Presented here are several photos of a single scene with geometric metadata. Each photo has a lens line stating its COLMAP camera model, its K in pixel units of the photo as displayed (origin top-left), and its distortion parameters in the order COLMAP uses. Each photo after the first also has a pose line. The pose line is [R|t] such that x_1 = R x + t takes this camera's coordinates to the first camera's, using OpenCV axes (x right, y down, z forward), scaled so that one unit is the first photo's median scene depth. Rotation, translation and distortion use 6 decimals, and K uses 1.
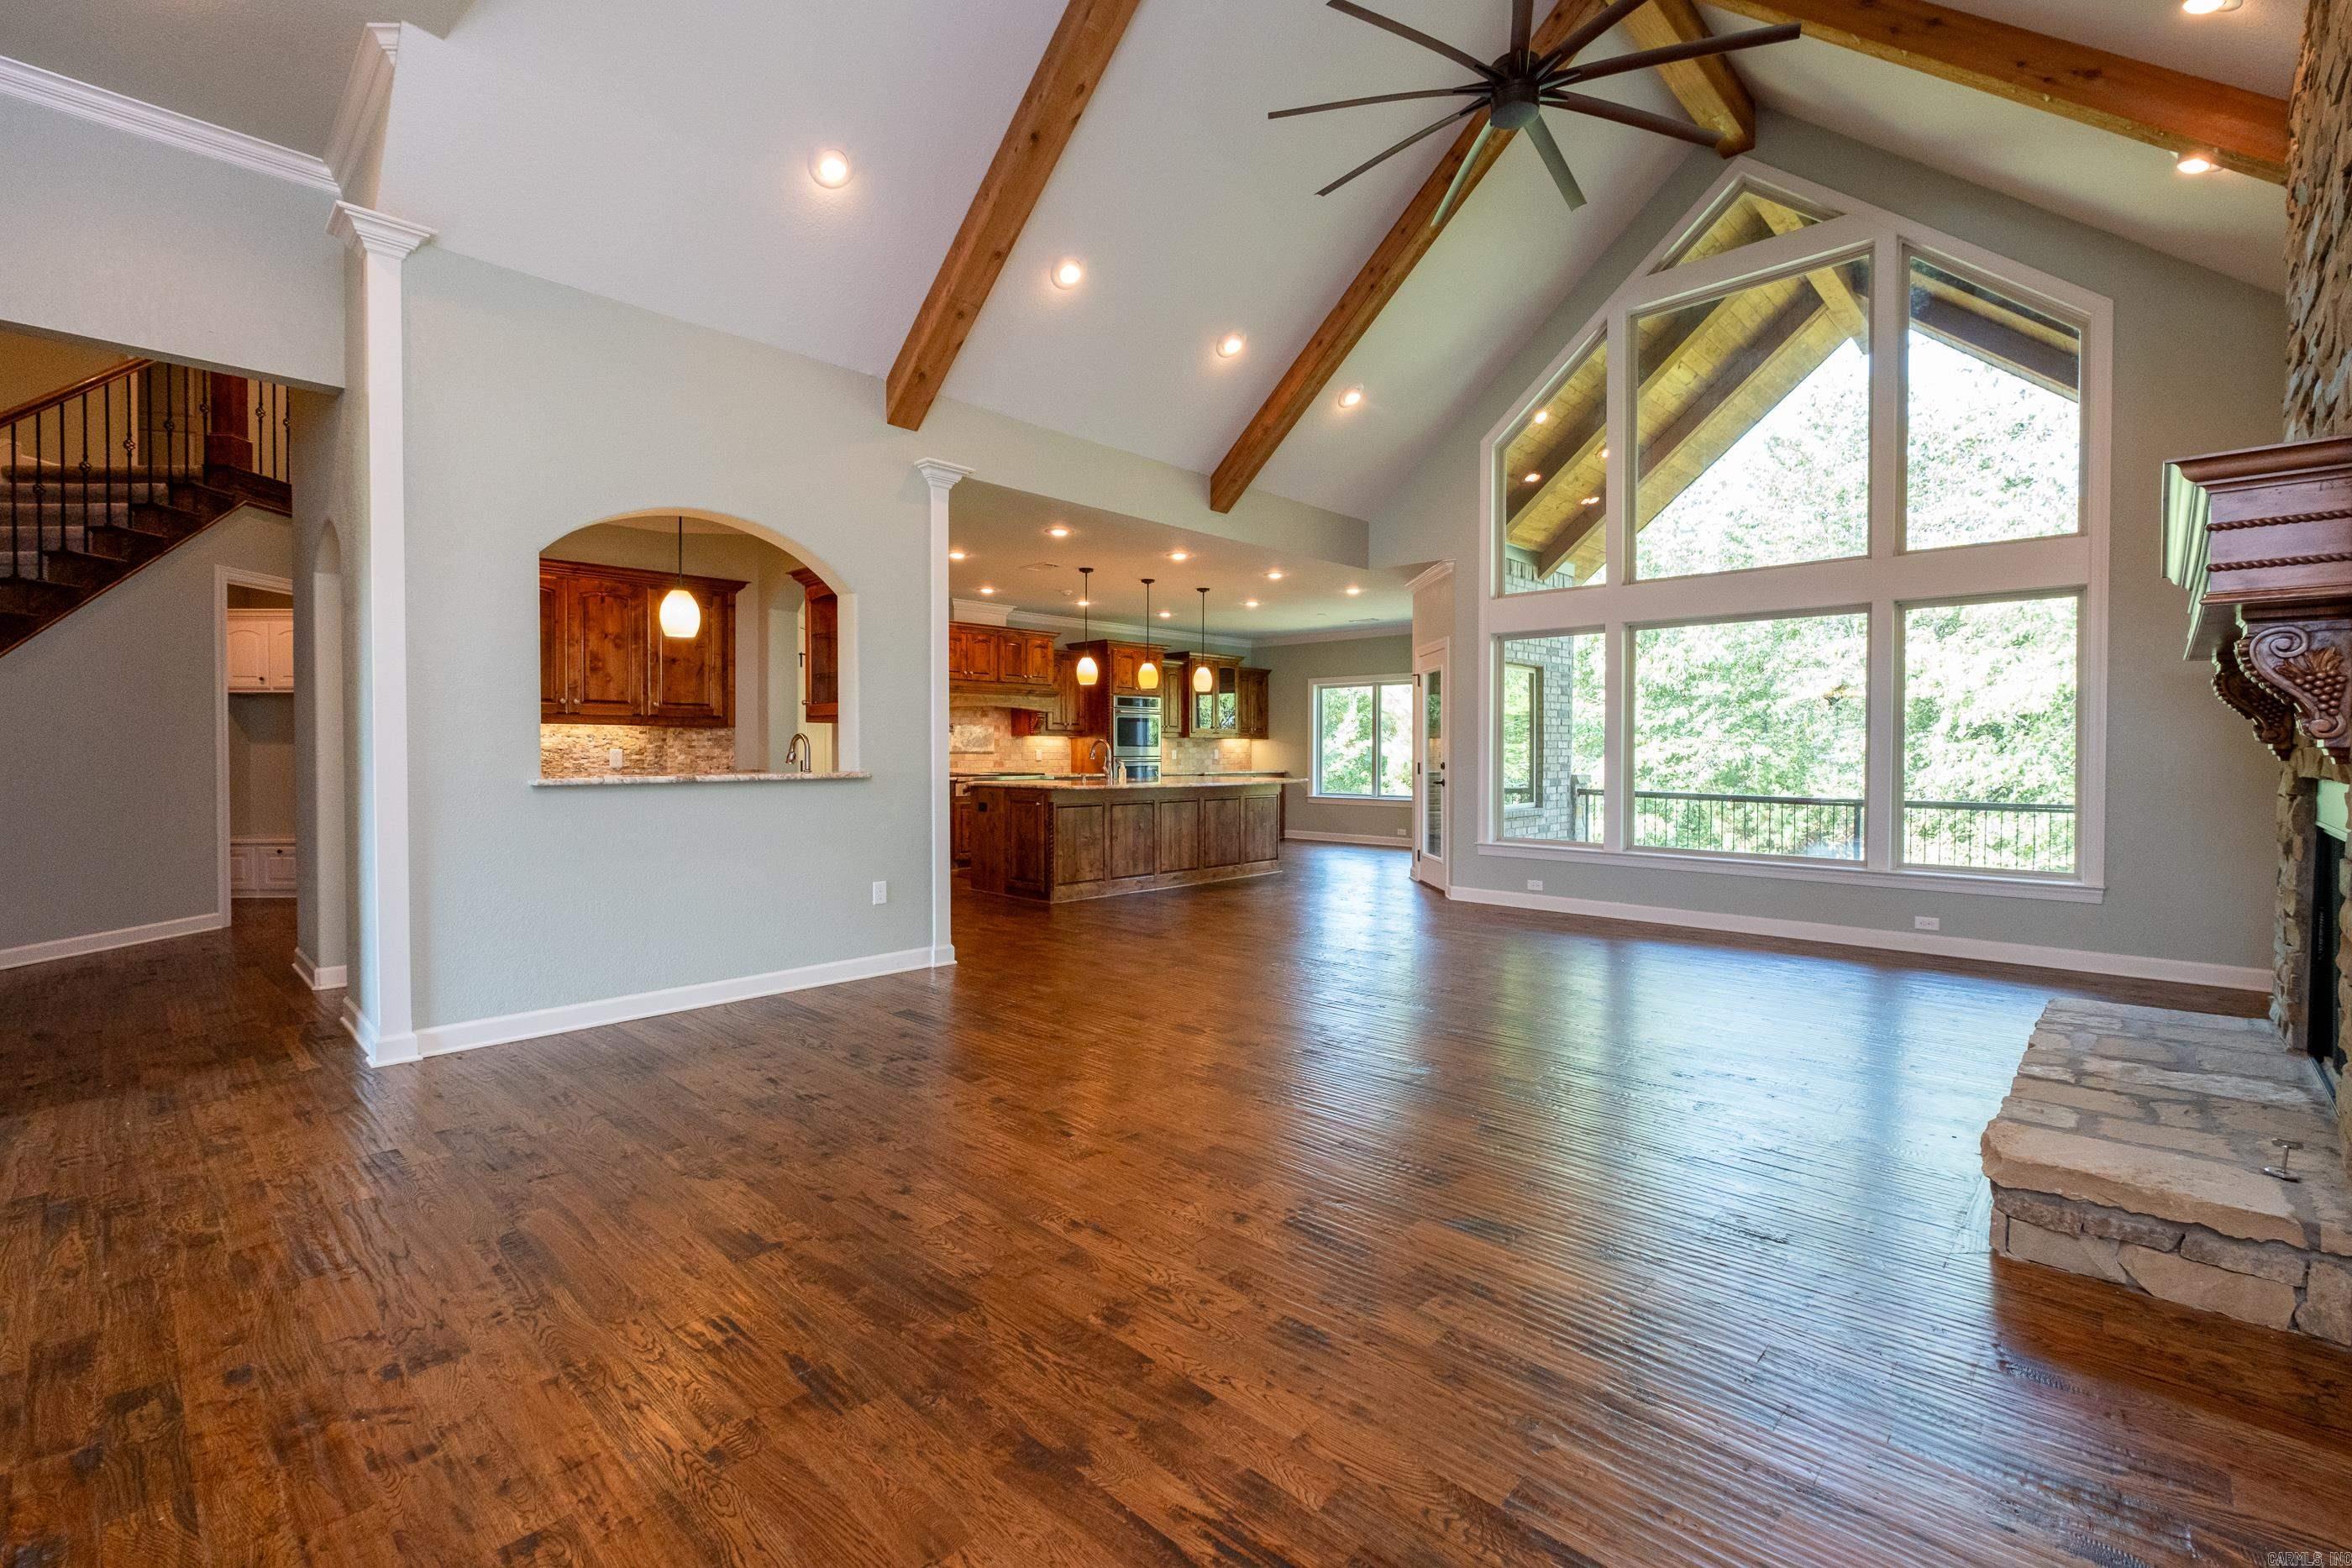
lens RADIAL K [[1029.8, 0, 1199.7], [0, 1029.8, 760.5], [0, 0, 1]] dist [0.009167, 0.000376]
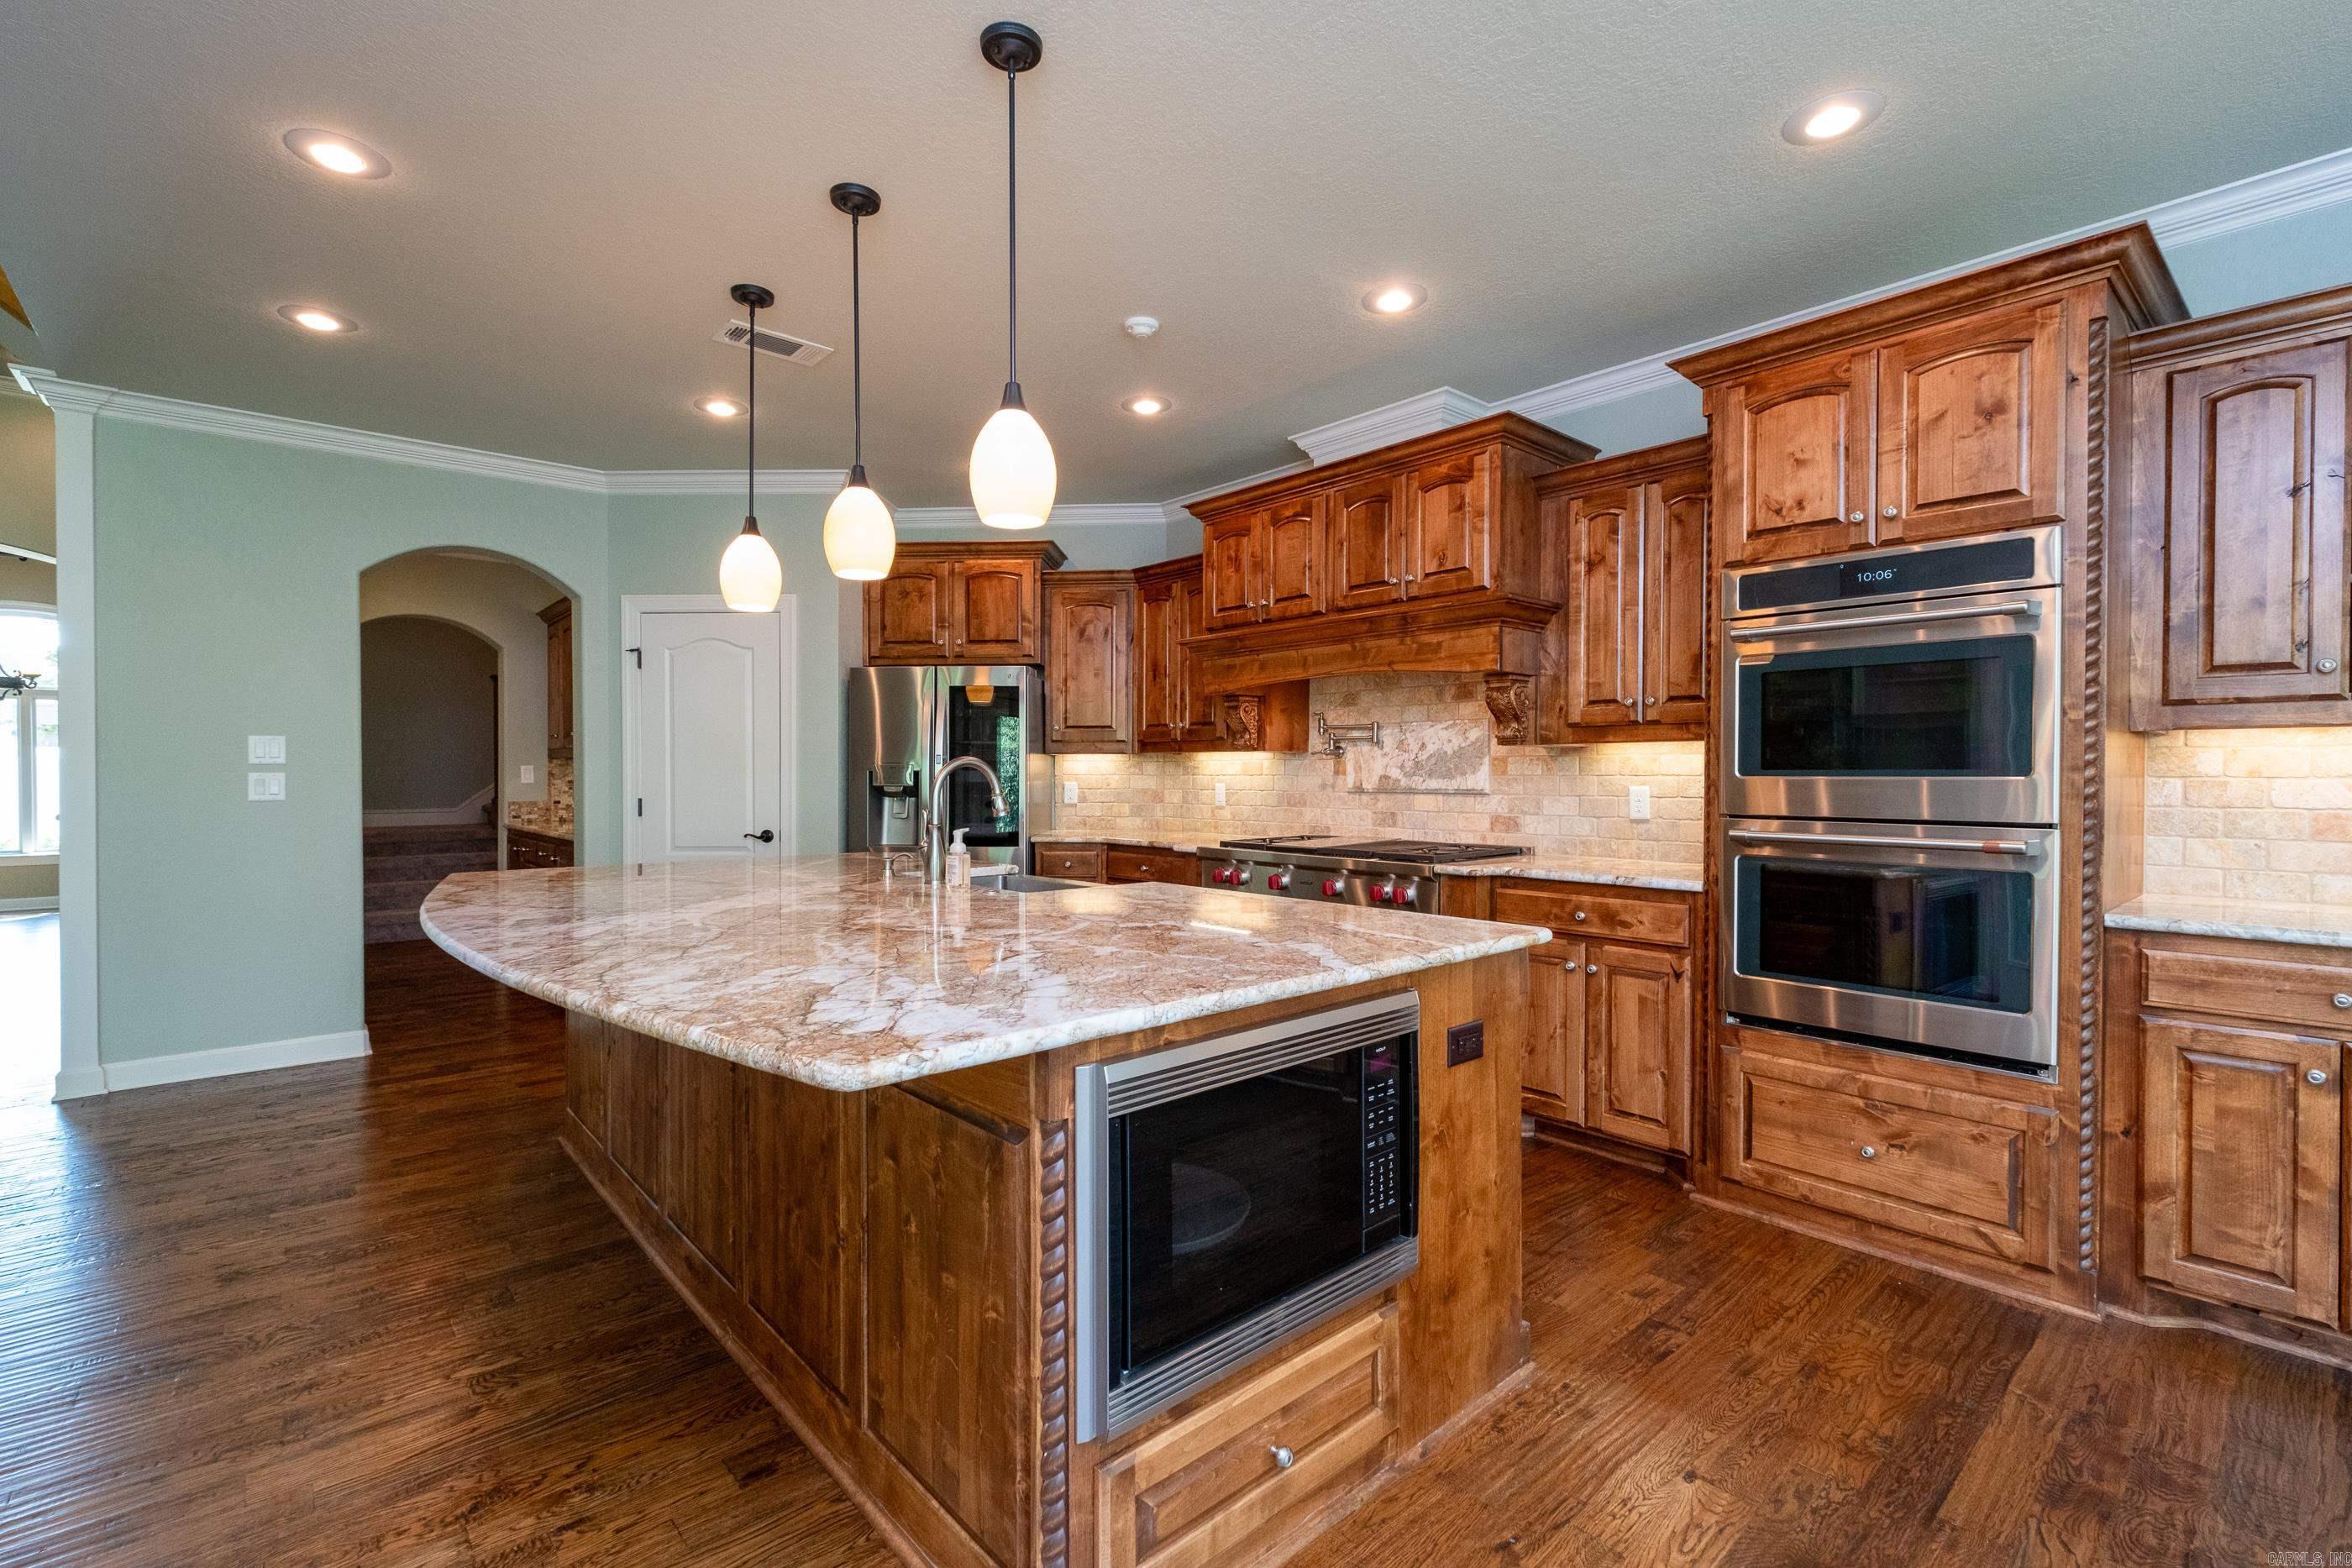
lens RADIAL K [[1029.8, 0, 1180.2], [0, 1029.8, 798.4], [0, 0, 1]] dist [0.009167, 0.000376]
pose [[-0.100664, 0.023492, -0.994643, 0.221715], [-0.010625, 0.999639, 0.024685, -0.016578], [0.994864, 0.013053, -0.100378, 1.108165]]
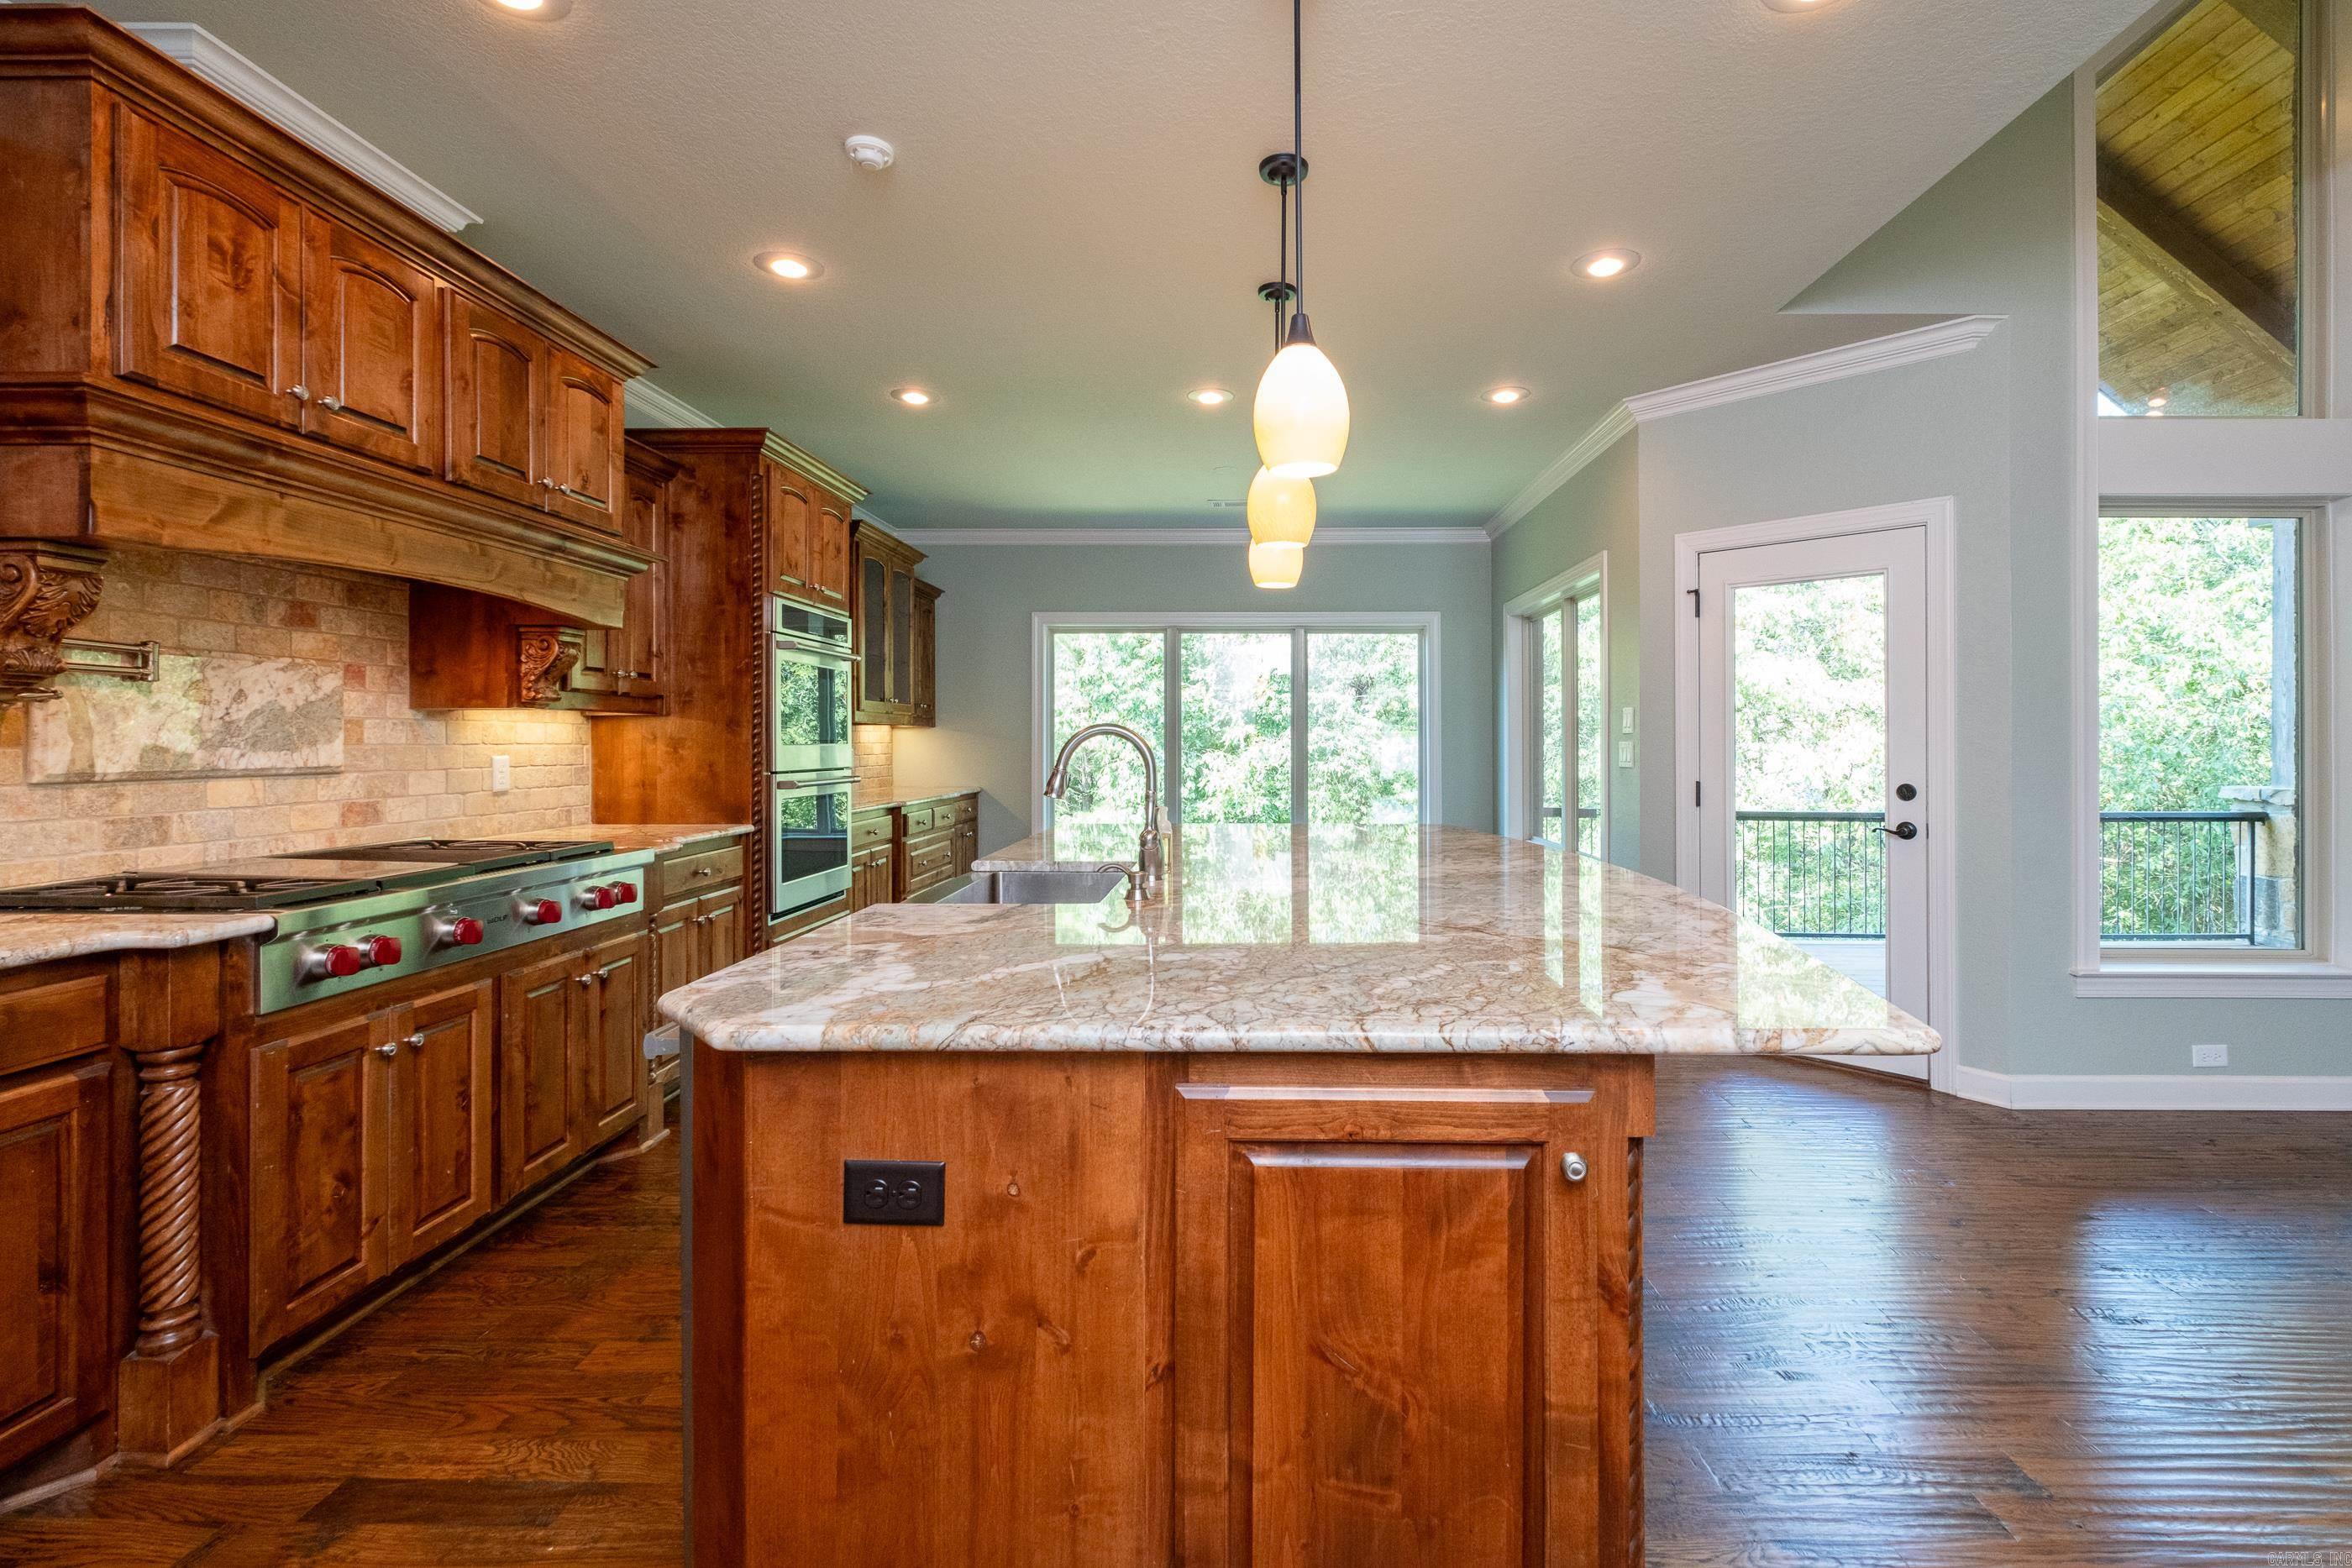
lens RADIAL K [[1029.8, 0, 1229.5], [0, 1029.8, 734.5], [0, 0, 1]] dist [0.009167, 0.000376]
pose [[0.744795, 0.002266, 0.667289, -0.247961], [0.007658, 0.999899, -0.011943, -0.014347], [-0.667249, 0.014005, 0.744703, 0.791558]]
